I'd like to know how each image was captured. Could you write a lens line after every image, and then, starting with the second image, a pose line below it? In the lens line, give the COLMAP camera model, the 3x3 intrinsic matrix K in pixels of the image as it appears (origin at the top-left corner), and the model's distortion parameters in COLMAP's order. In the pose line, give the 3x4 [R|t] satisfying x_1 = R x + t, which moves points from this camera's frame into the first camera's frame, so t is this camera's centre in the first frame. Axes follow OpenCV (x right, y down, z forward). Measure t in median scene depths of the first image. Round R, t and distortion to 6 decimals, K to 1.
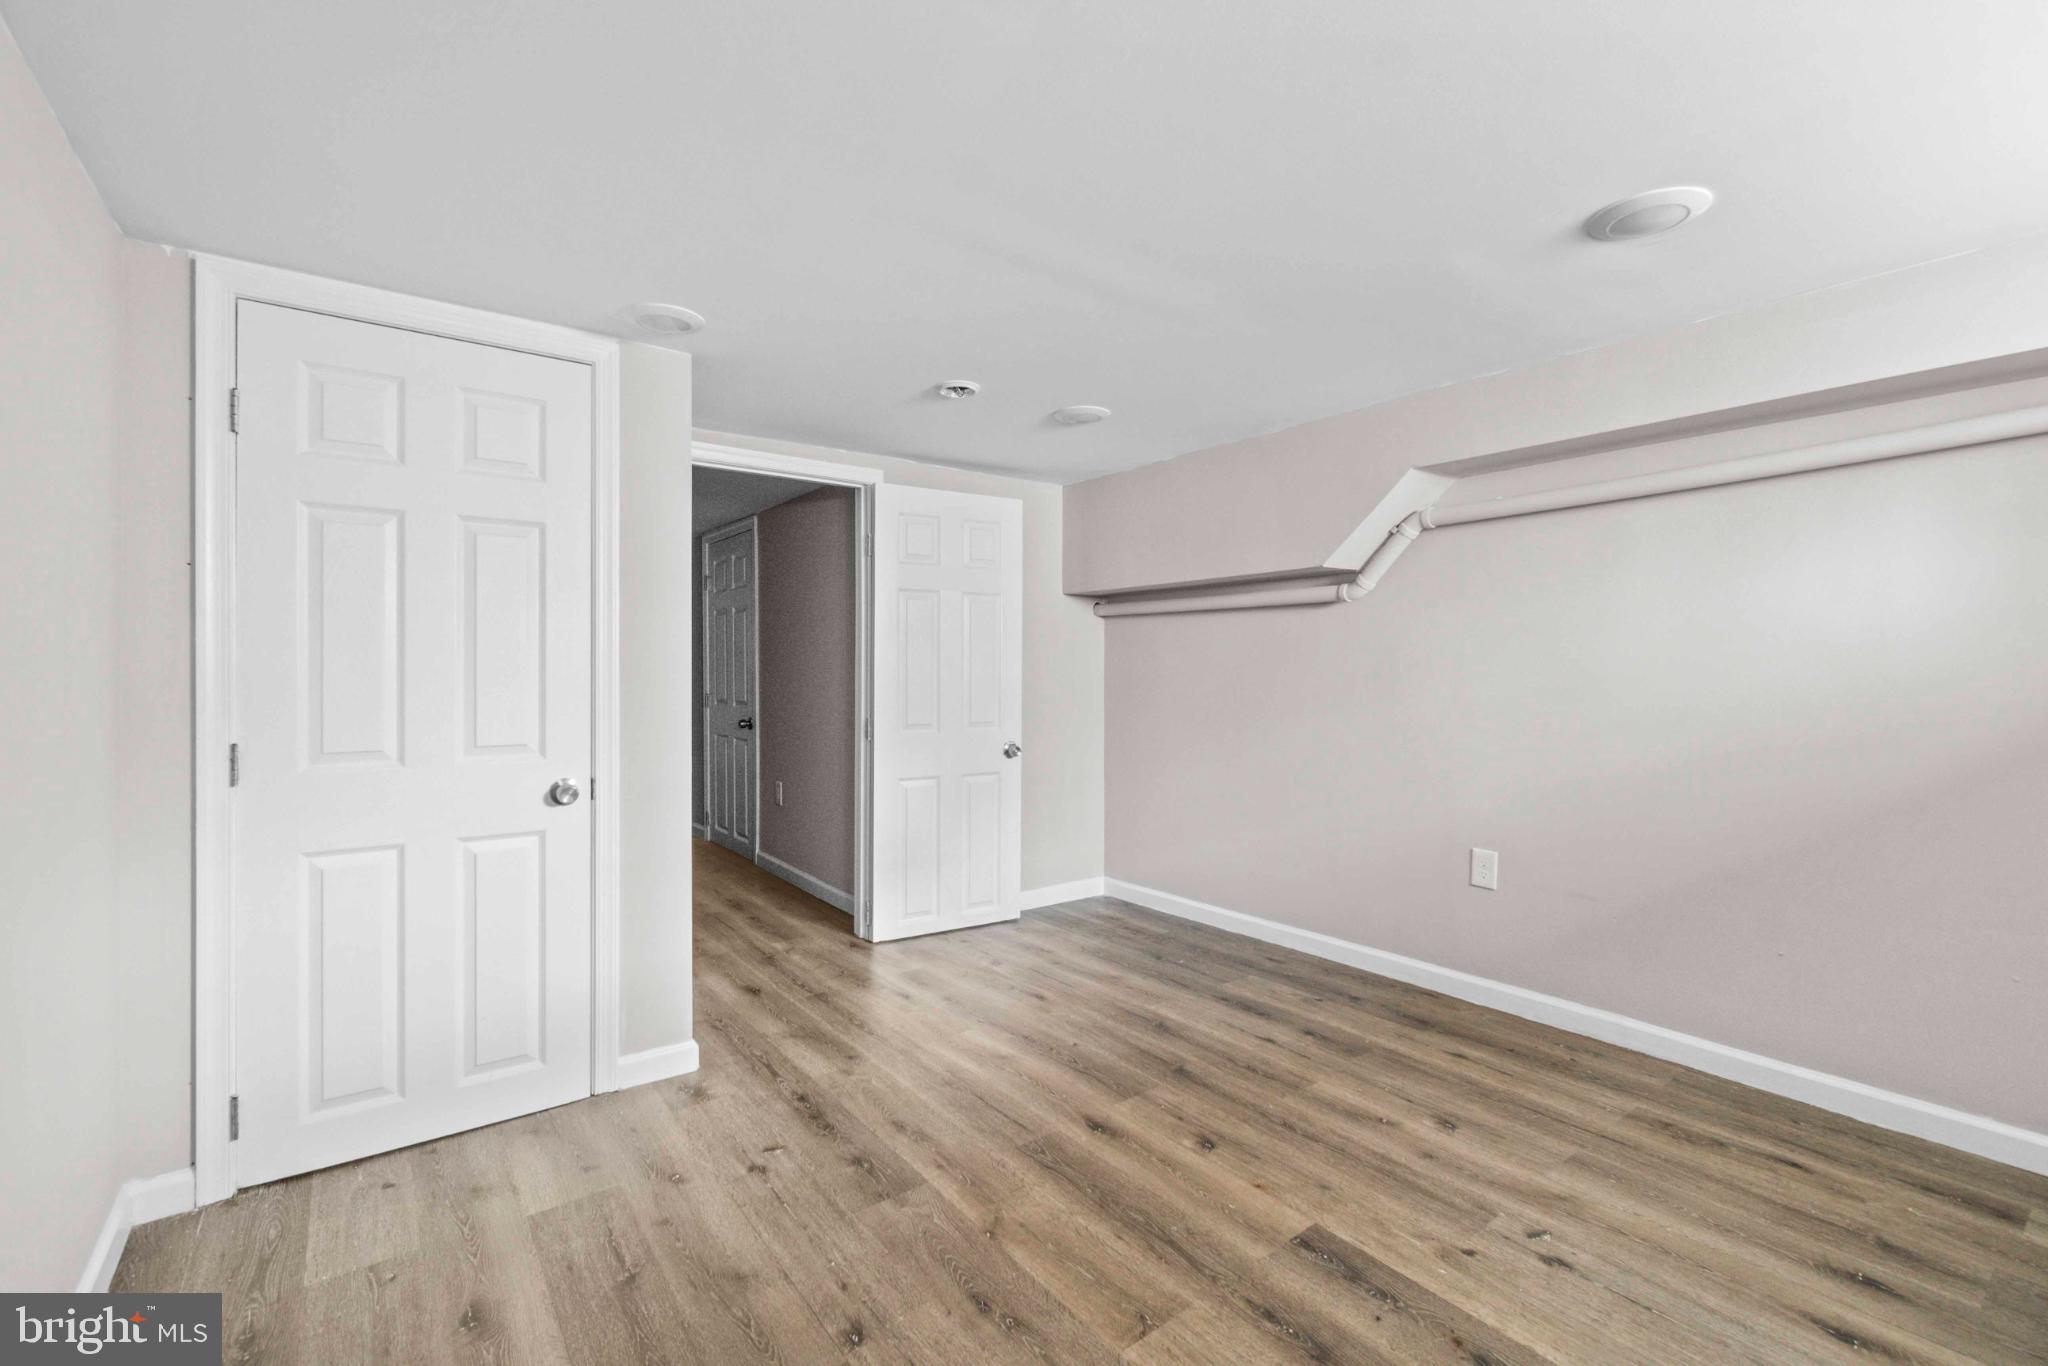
lens RADIAL K [[916.1, 0, 1024.1], [0, 916.1, 673.1], [0, 0, 1]] dist [-0.003388, 0.000417]
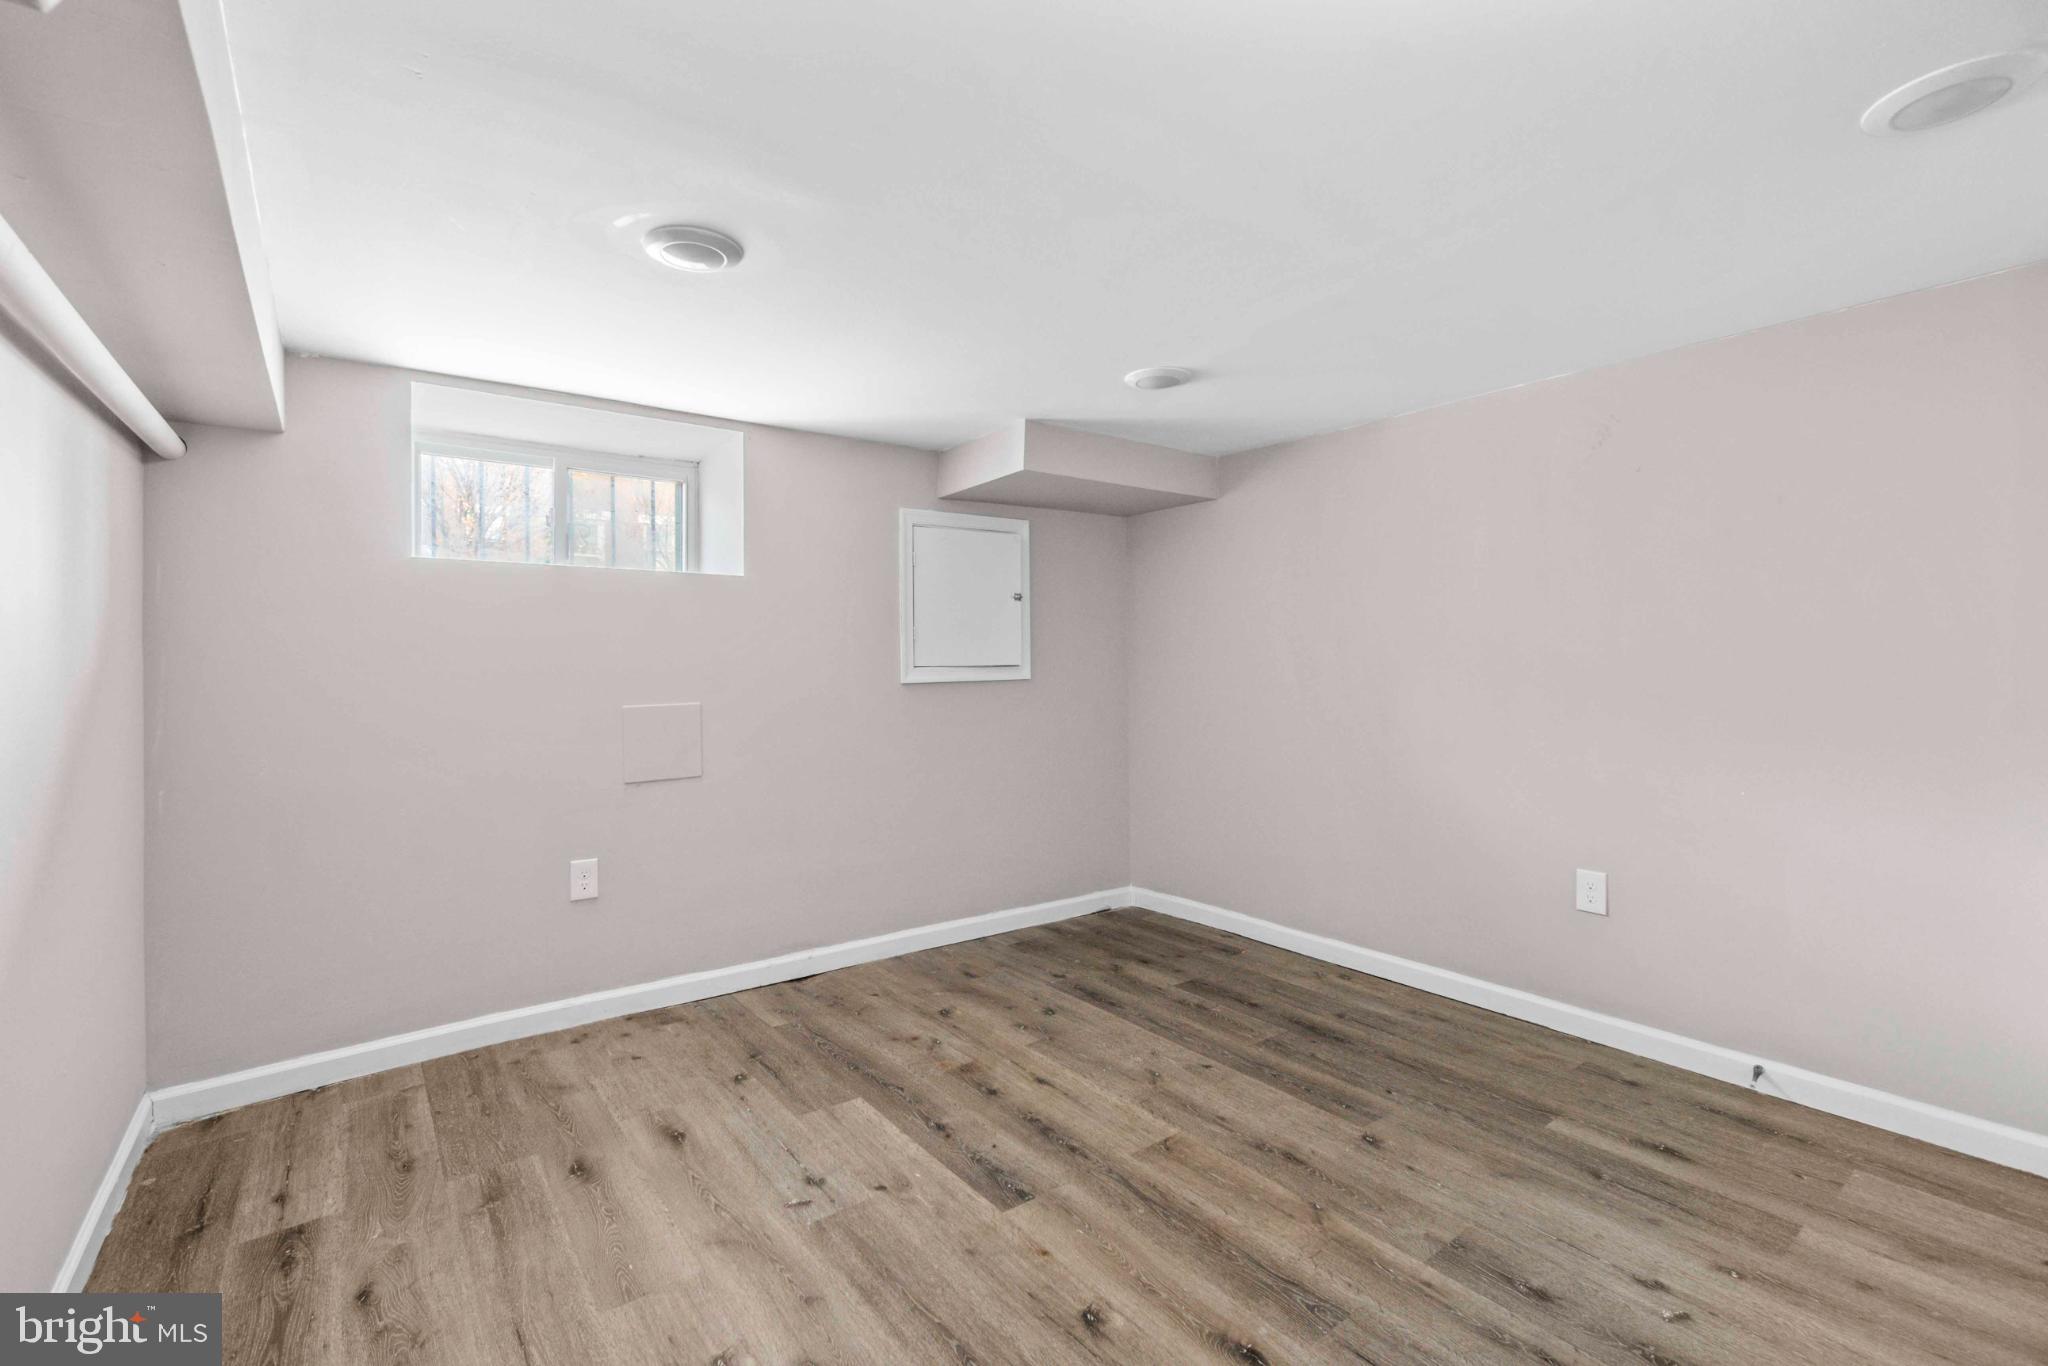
lens RADIAL K [[916.1, 0, 1024.4], [0, 916.1, 672.4], [0, 0, 1]] dist [-0.003388, 0.000417]
pose [[-0.999921, 0.006733, -0.010597, 0.296854], [0.006550, 0.999830, 0.017244, -0.018504], [0.010712, 0.017173, -0.999795, 1.981336]]
